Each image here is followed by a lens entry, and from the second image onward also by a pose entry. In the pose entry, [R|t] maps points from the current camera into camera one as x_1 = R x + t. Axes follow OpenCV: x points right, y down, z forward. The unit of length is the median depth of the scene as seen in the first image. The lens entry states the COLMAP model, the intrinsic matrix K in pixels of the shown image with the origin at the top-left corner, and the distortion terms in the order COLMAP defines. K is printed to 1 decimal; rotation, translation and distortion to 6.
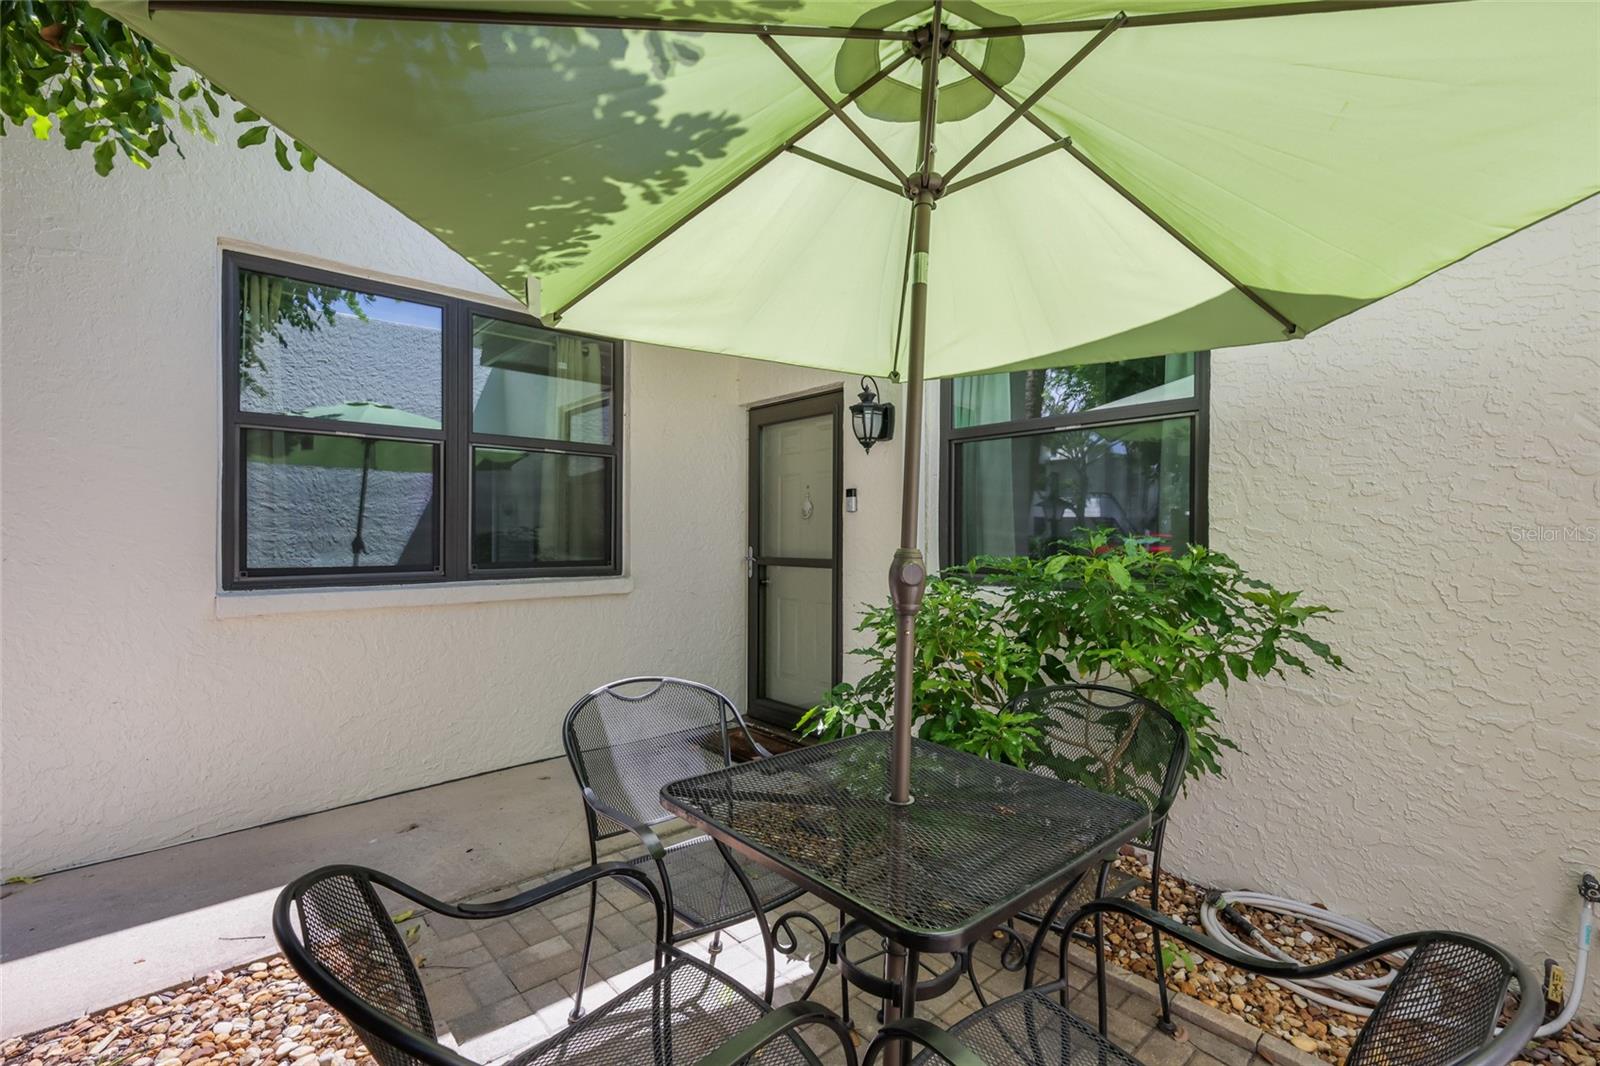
lens RADIAL K [[702.3, 0, 797.5], [0, 702.3, 528.0], [0, 0, 1]] dist [0.012687, 0.000407]
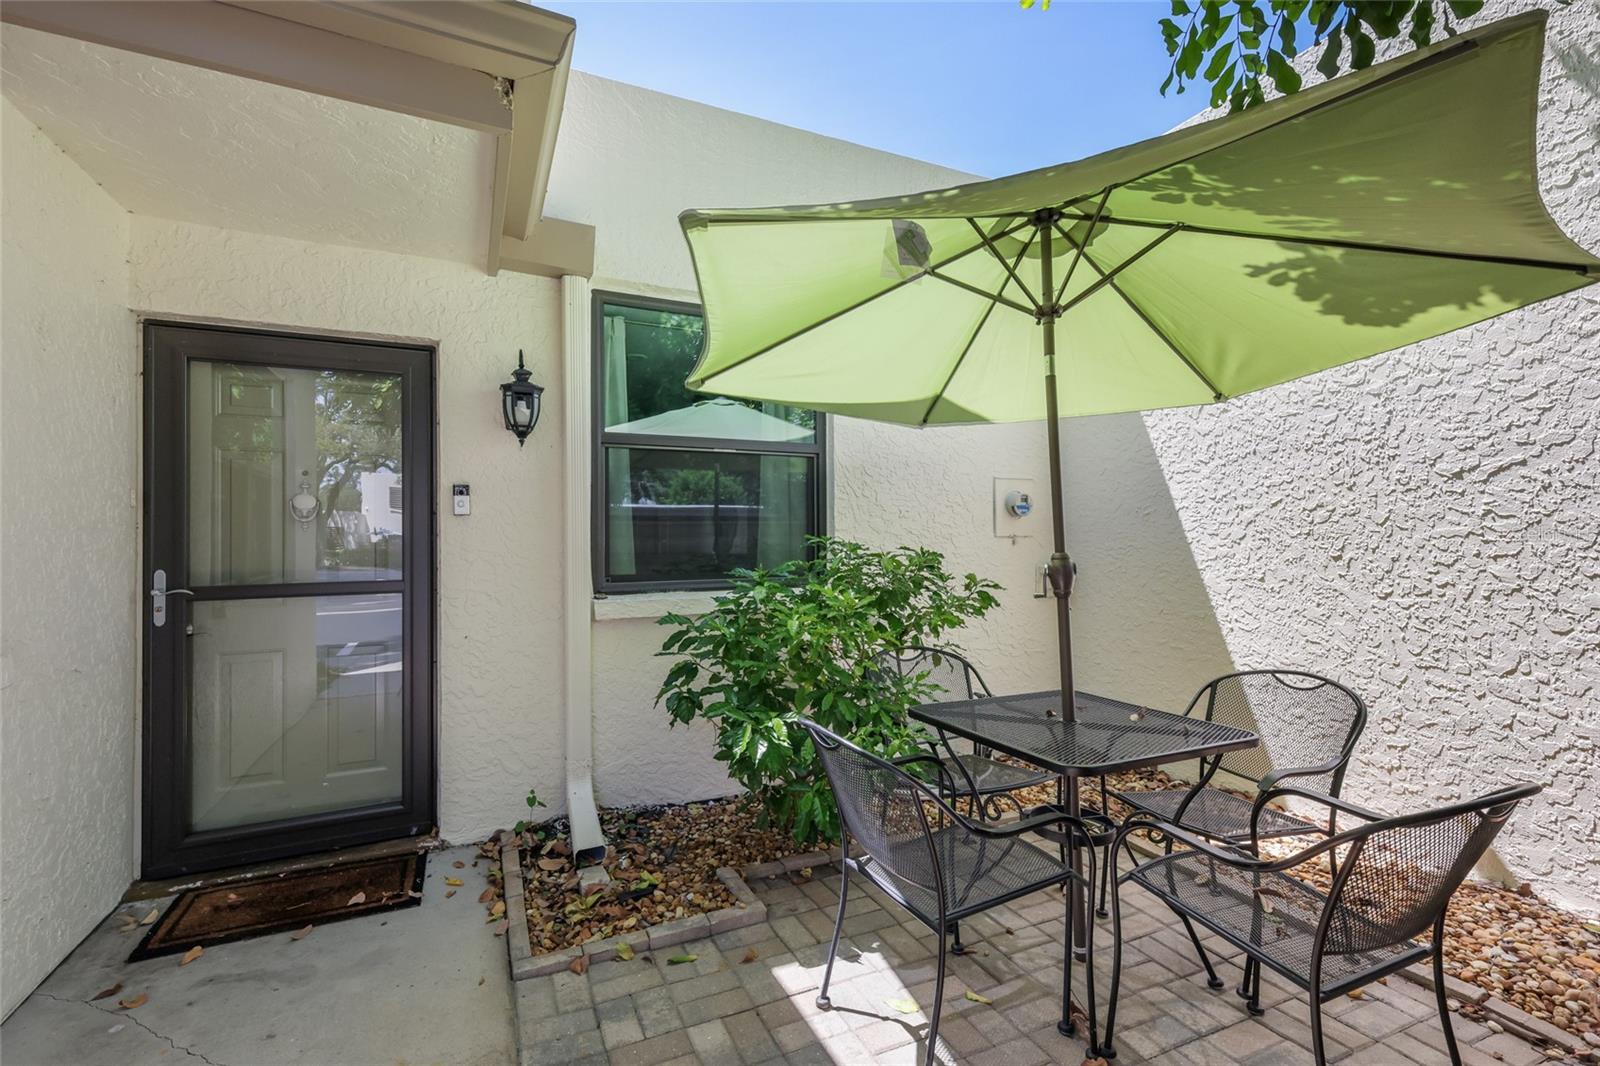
lens RADIAL K [[702.3, 0, 797.5], [0, 702.3, 528.0], [0, 0, 1]] dist [0.012687, 0.000407]
pose [[0.286310, 0.009053, 0.958094, -1.024264], [0.000410, 0.999954, -0.009571, -0.002061], [-0.958137, 0.003133, 0.286293, 0.778711]]
